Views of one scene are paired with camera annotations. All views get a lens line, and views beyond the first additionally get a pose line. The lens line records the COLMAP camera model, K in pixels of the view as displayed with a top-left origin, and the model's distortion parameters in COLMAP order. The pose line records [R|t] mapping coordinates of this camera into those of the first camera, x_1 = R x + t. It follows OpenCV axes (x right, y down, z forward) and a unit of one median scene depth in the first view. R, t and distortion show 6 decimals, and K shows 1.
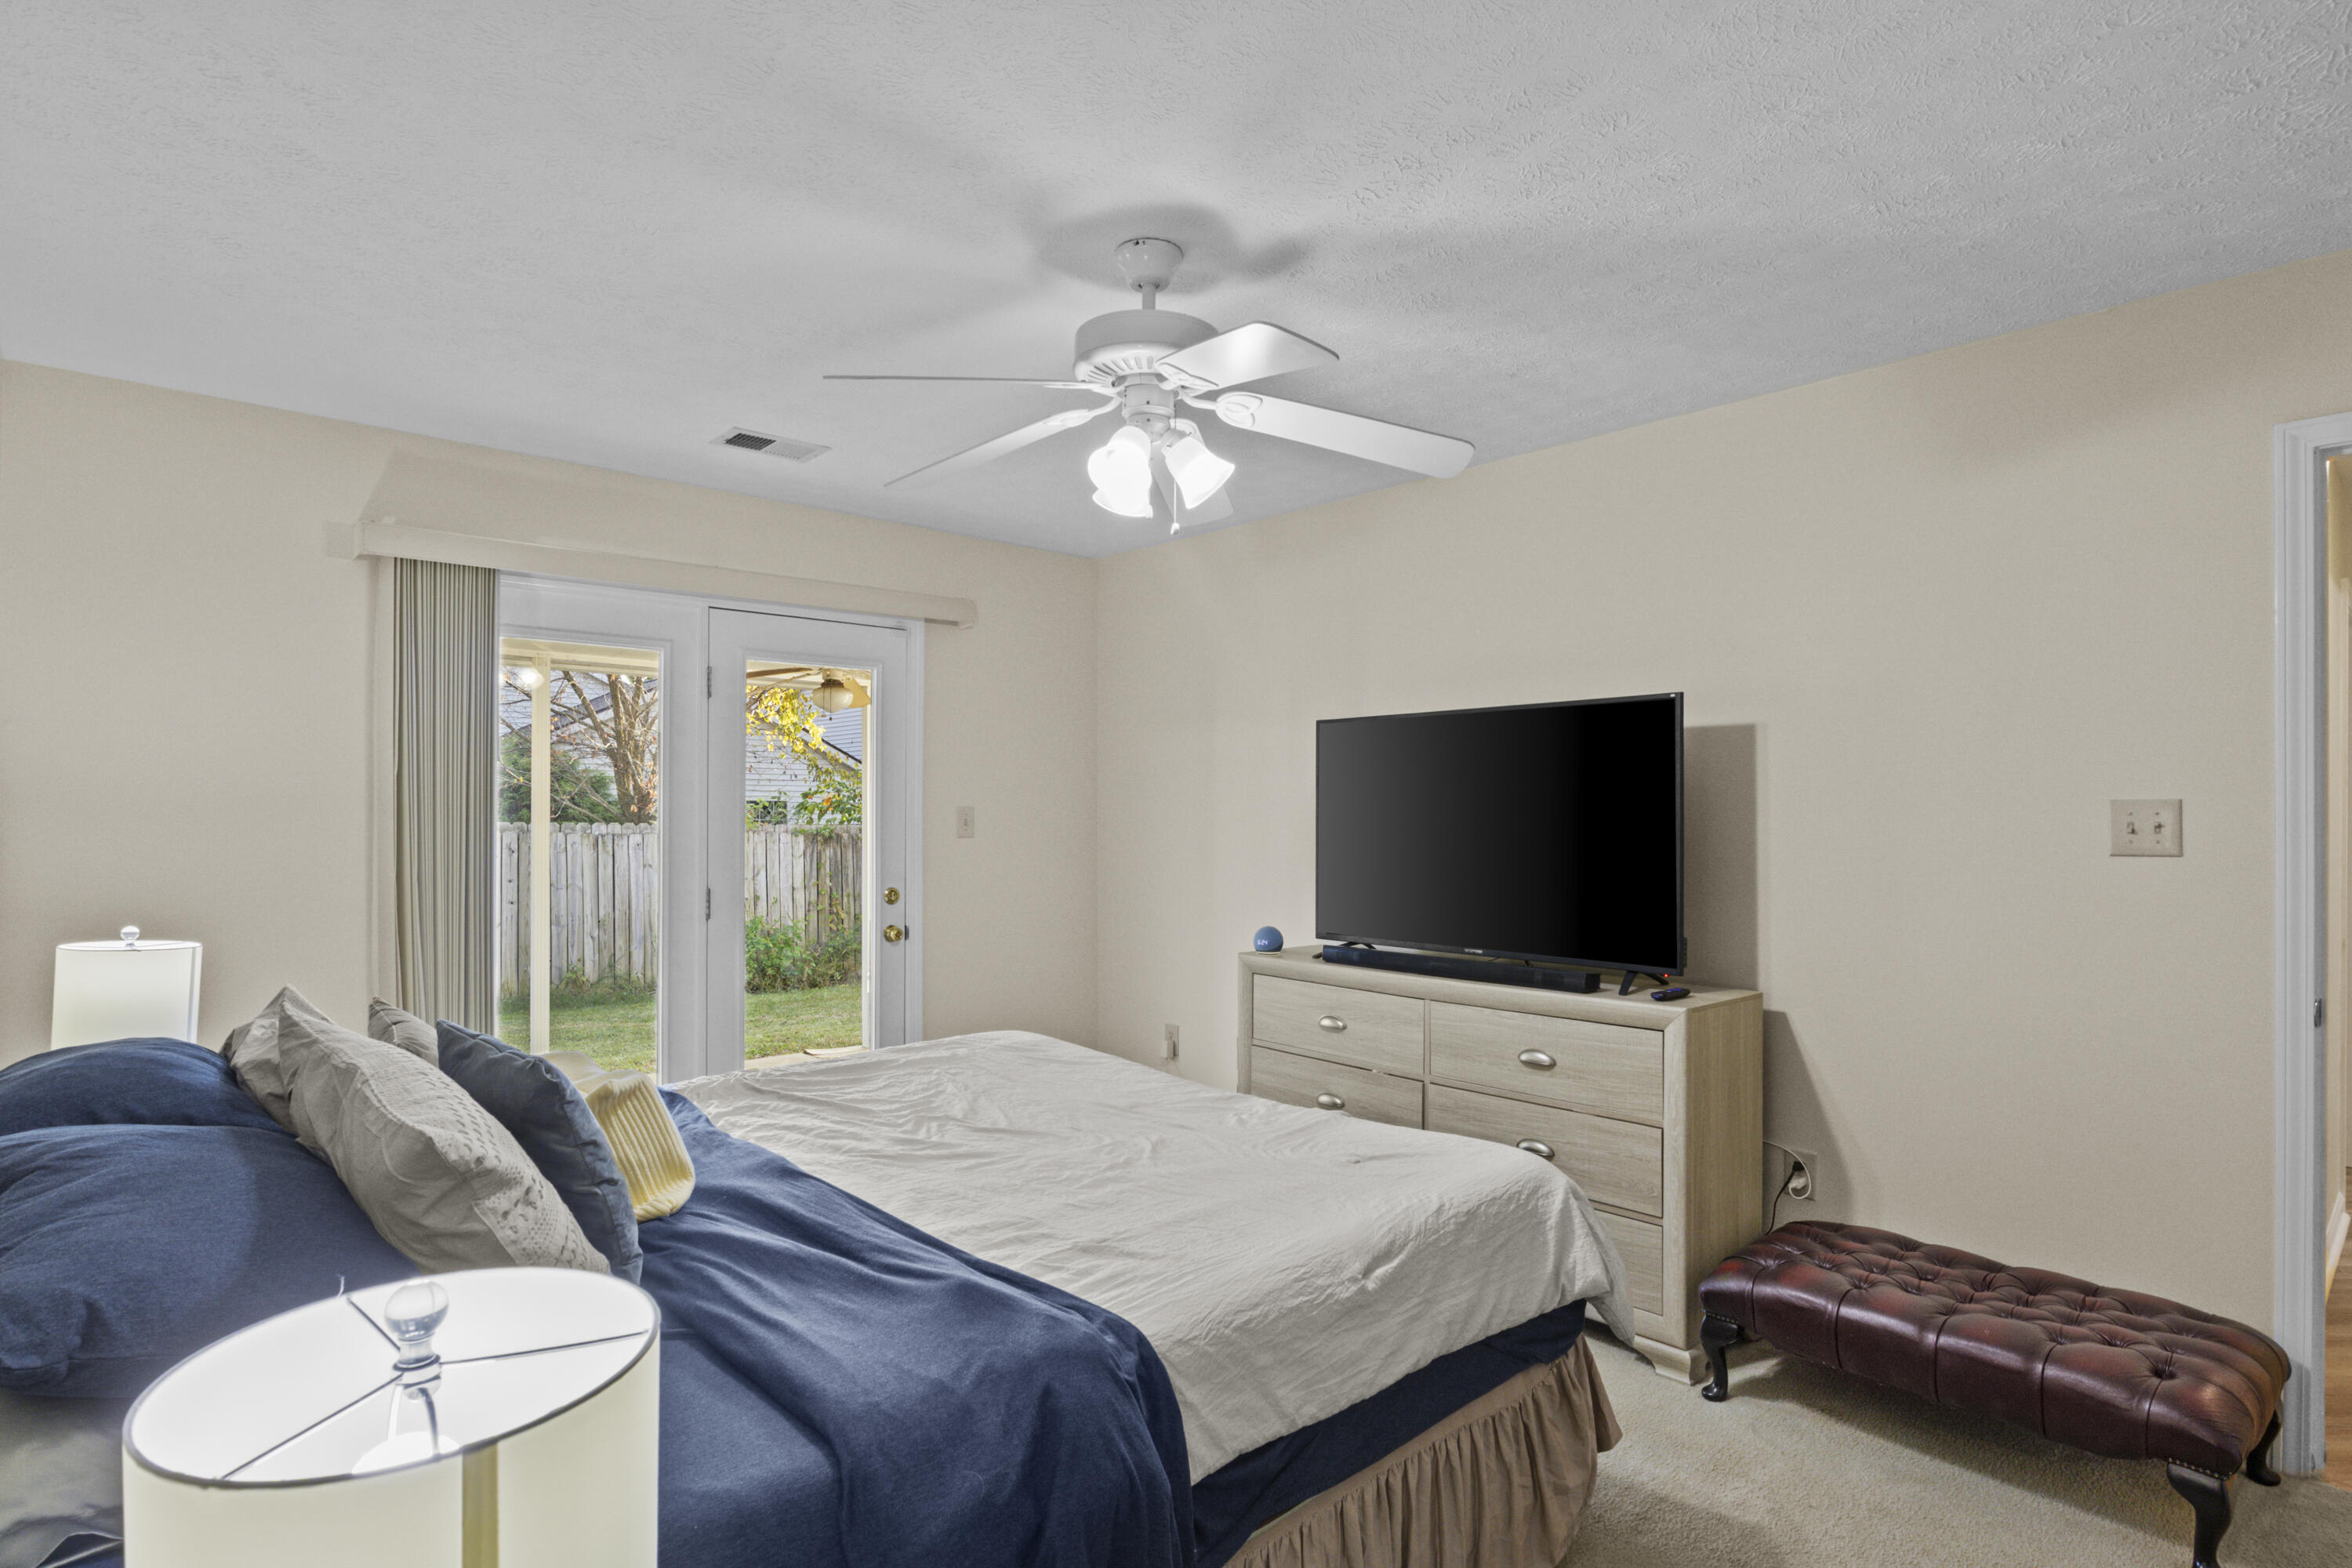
lens RADIAL K [[1184.3, 0, 1181.9], [0, 1184.3, 794.0], [0, 0, 1]] dist [-0.002766, 0.000279]
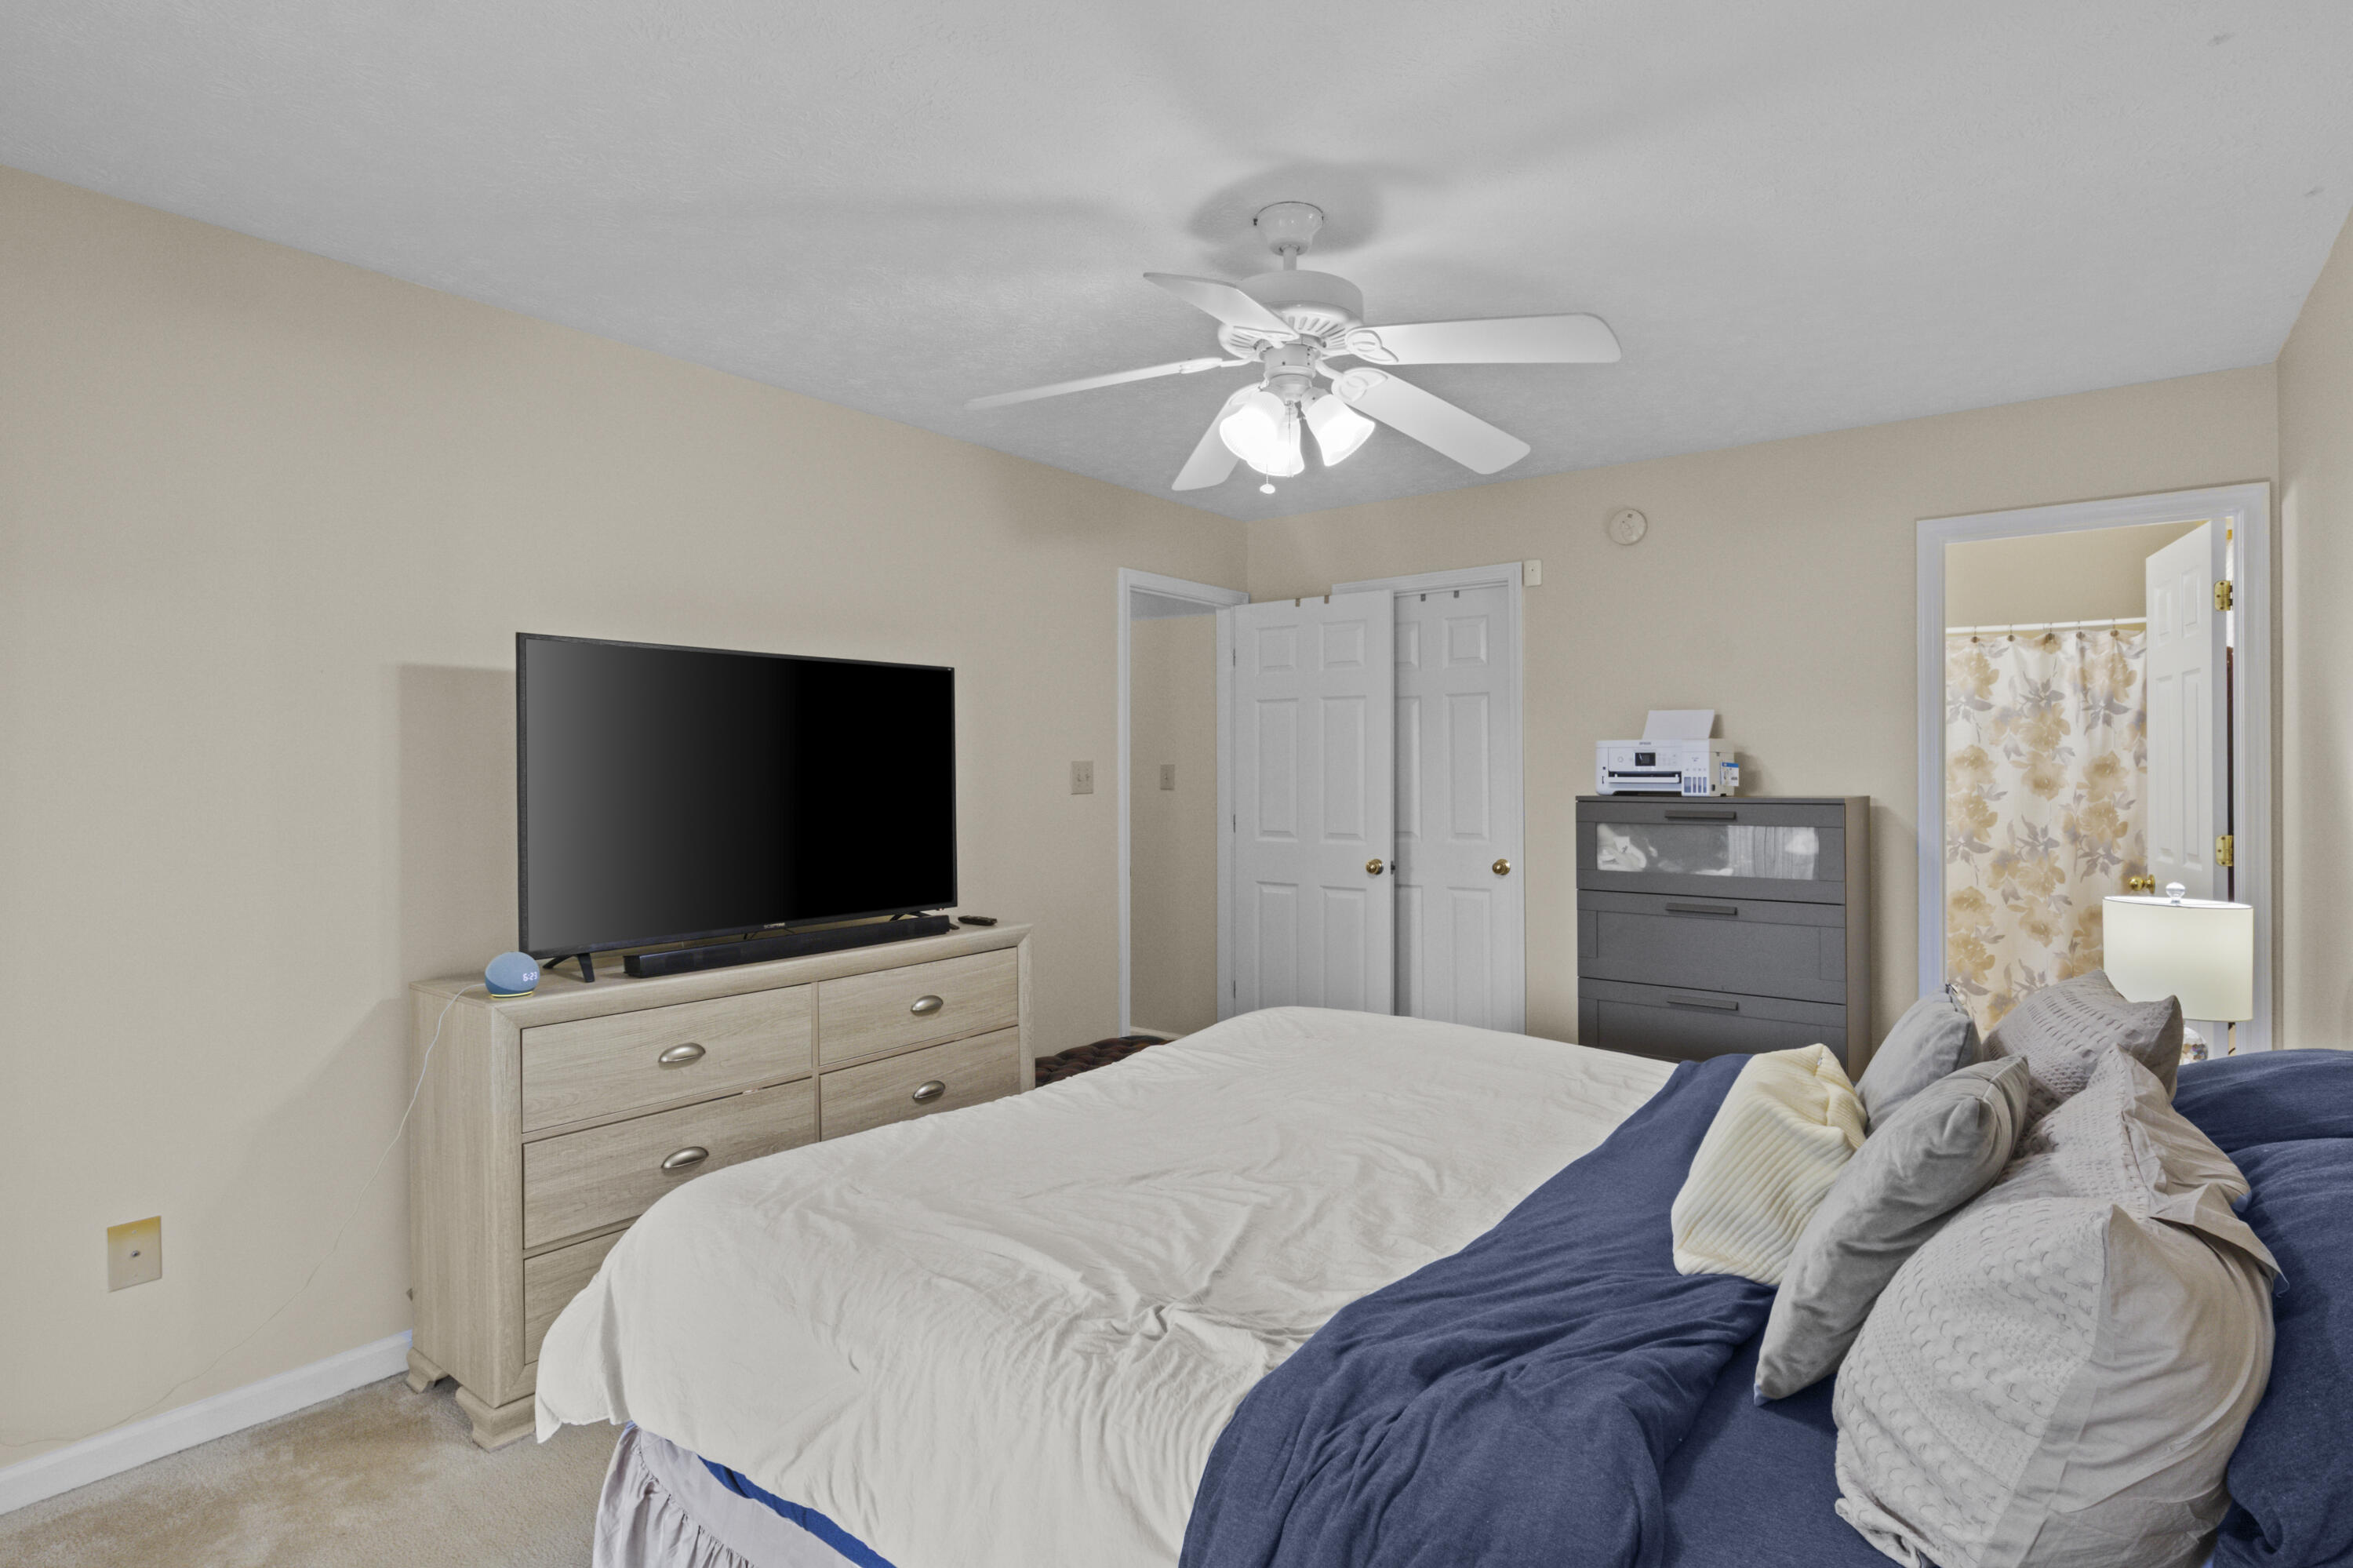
lens RADIAL K [[1244.1, 0, 1176.5], [0, 1244.1, 784.0], [0, 0, 1]] dist [0.004017, 0.001189]
pose [[-0.200285, -0.001752, 0.979736, -0.826755], [-0.002039, 0.999997, 0.001371, 0.028063], [-0.979736, -0.001723, -0.200288, 1.017799]]
